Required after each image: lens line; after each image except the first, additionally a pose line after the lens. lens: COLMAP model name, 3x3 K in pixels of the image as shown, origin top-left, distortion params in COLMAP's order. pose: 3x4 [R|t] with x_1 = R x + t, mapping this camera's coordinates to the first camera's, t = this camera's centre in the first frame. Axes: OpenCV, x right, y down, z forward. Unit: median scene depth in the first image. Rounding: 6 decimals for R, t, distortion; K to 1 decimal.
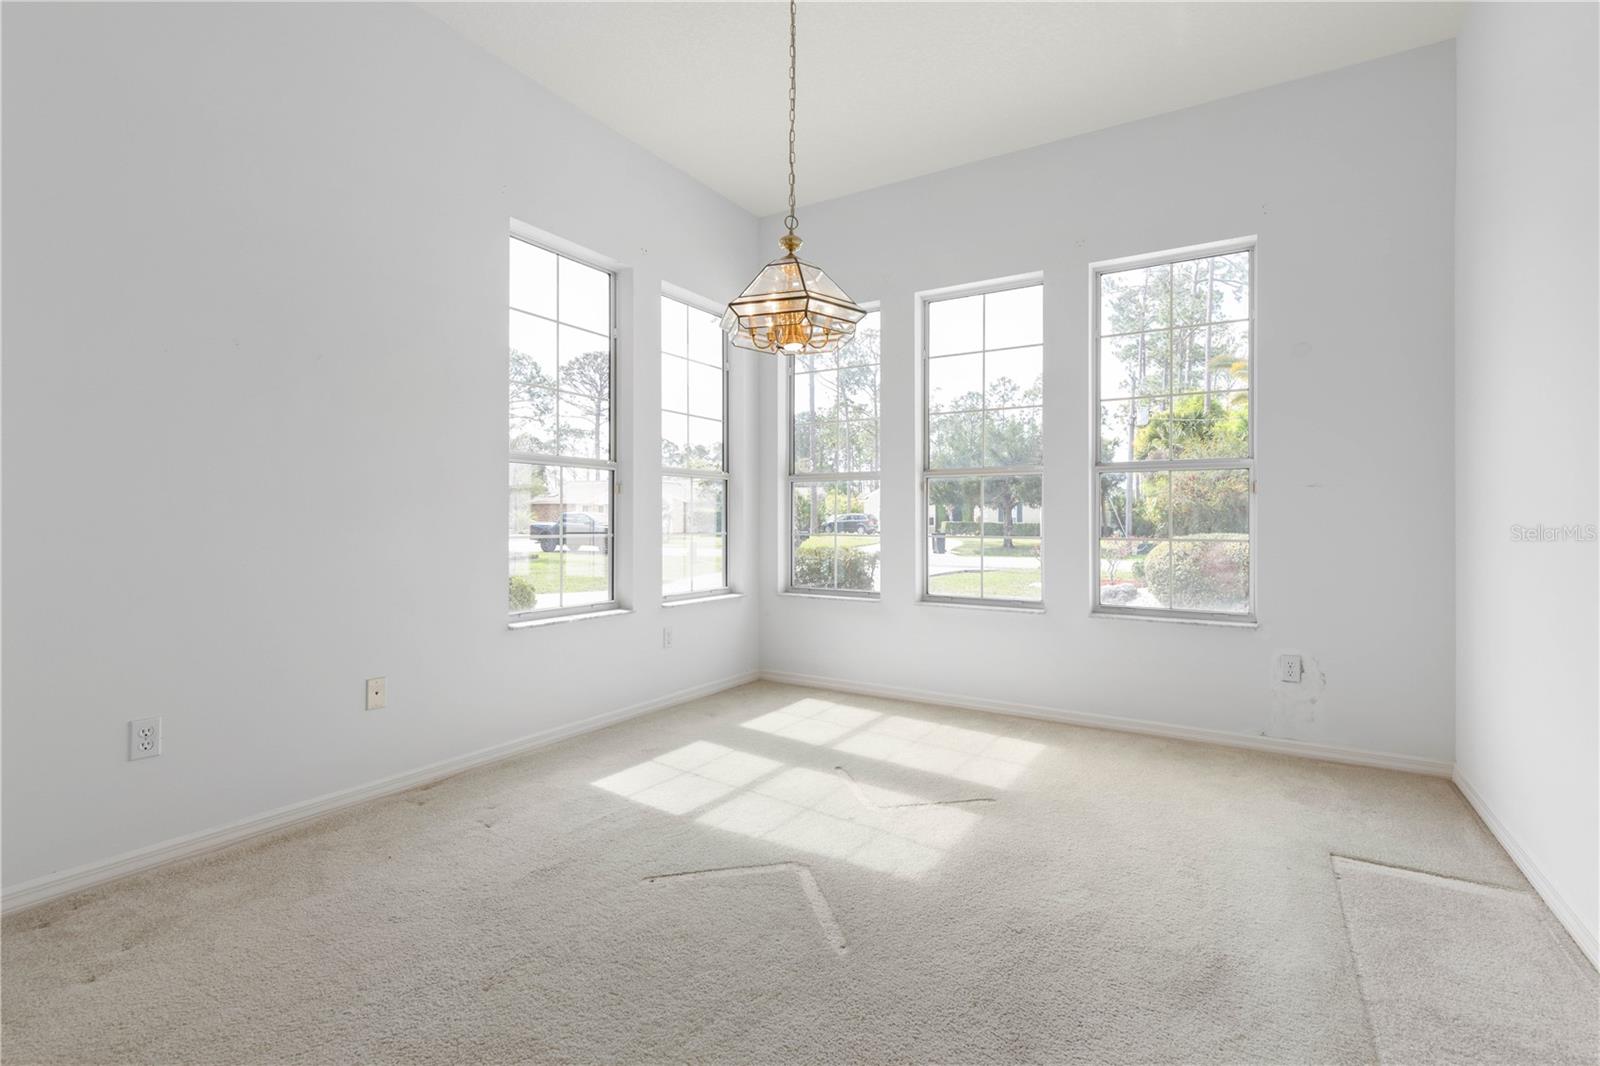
lens RADIAL K [[721.5, 0, 809.2], [0, 721.5, 526.3], [0, 0, 1]] dist [0.005962, 0.000090]
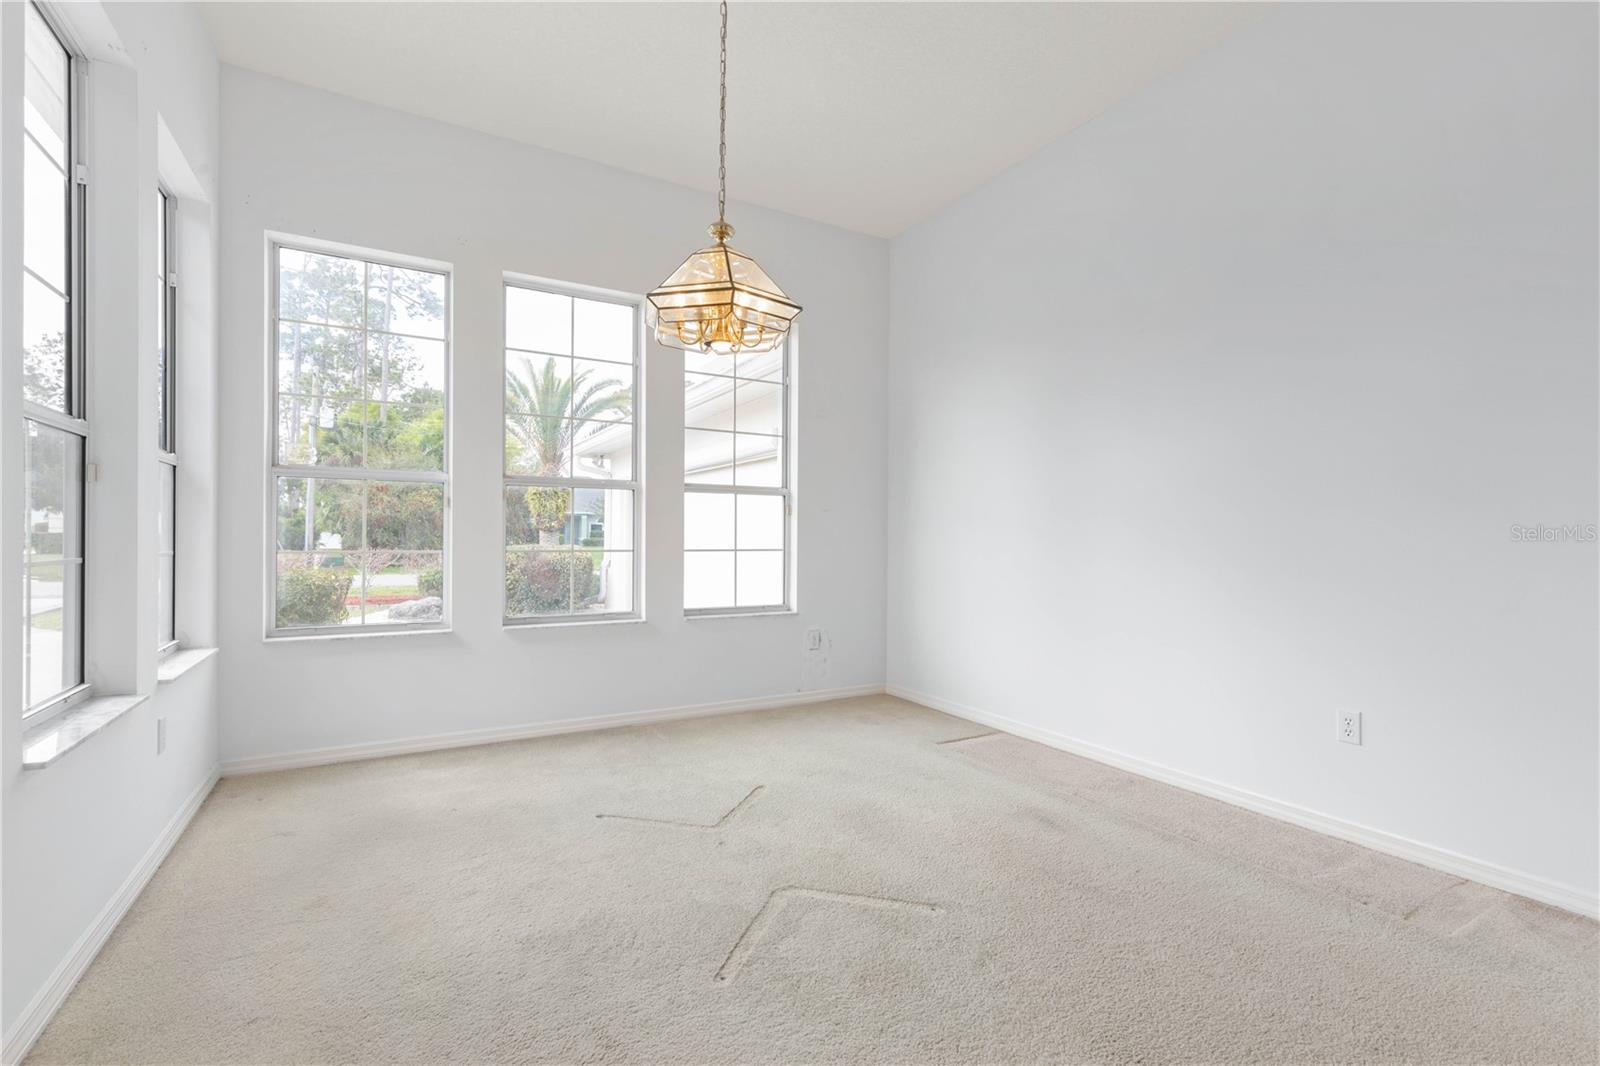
lens RADIAL K [[721.5, 0, 804.2], [0, 721.5, 535.7], [0, 0, 1]] dist [0.005962, 0.000090]
pose [[0.488424, 0.000103, 0.872606, -0.459055], [0.002034, 0.999997, -0.001257, -0.002586], [-0.872604, 0.002388, 0.488423, 0.272827]]
